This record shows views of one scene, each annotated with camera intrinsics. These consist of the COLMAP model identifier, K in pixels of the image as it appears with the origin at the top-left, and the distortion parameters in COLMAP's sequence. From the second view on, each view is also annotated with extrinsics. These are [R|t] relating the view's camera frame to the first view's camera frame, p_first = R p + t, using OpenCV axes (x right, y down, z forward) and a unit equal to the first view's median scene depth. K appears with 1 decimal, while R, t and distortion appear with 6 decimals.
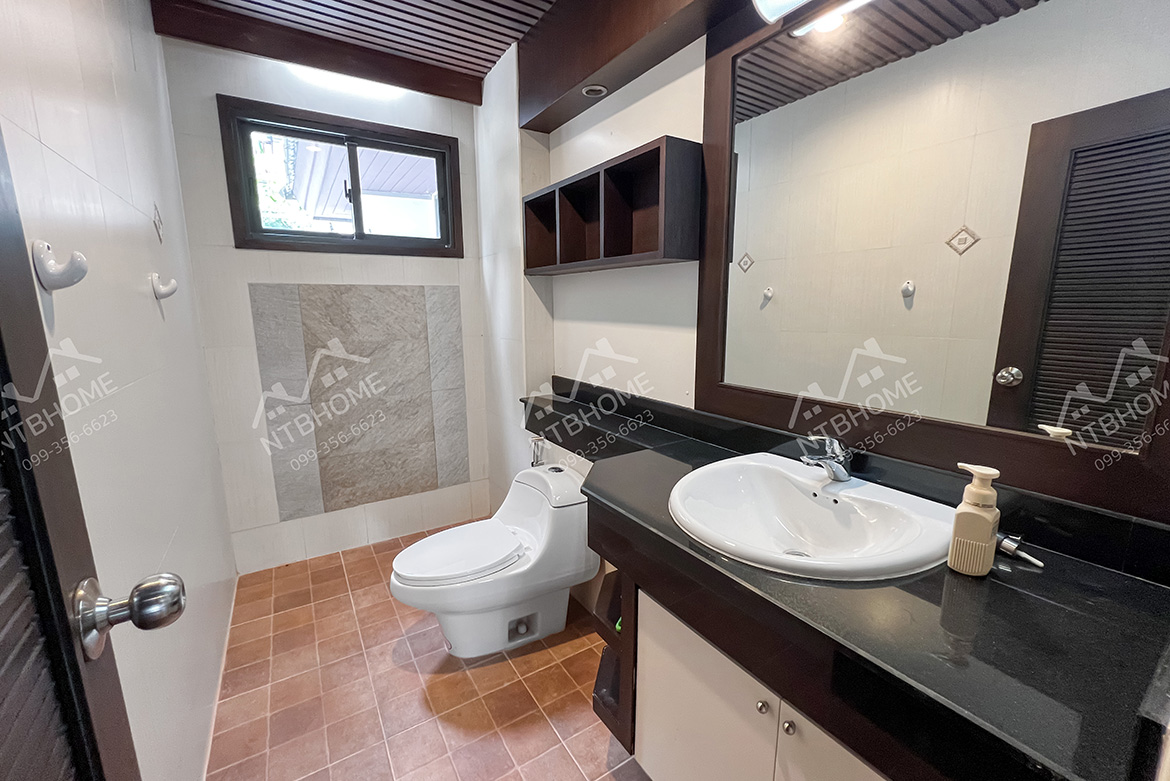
lens RADIAL K [[462.7, 0, 585.0], [0, 462.7, 390.5], [0, 0, 1]] dist [-0.000902, -0.000067]
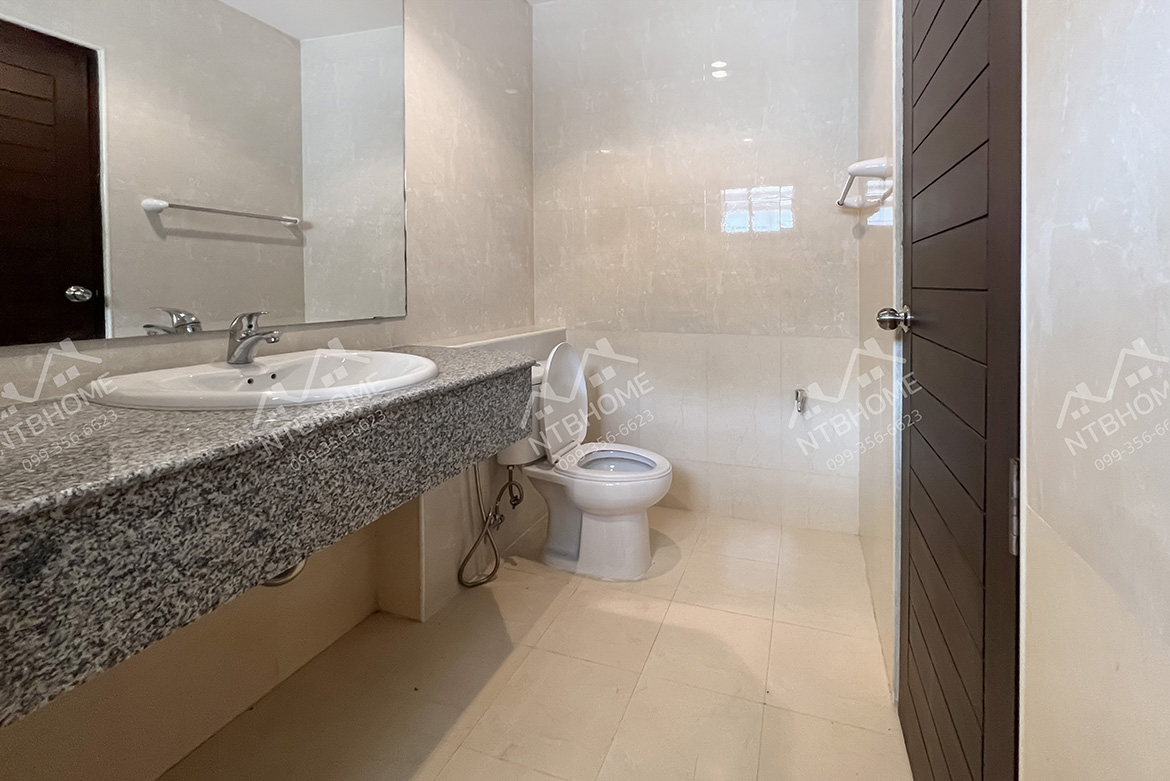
lens RADIAL K [[462.7, 0, 585.0], [0, 462.7, 390.5], [0, 0, 1]] dist [-0.000902, -0.000067]
pose [[1.000000, 0.000113, -0.000523, -1.156985], [-0.000113, 1.000000, 0.000155, 0.000229], [0.000523, -0.000155, 1.000000, 0.002411]]
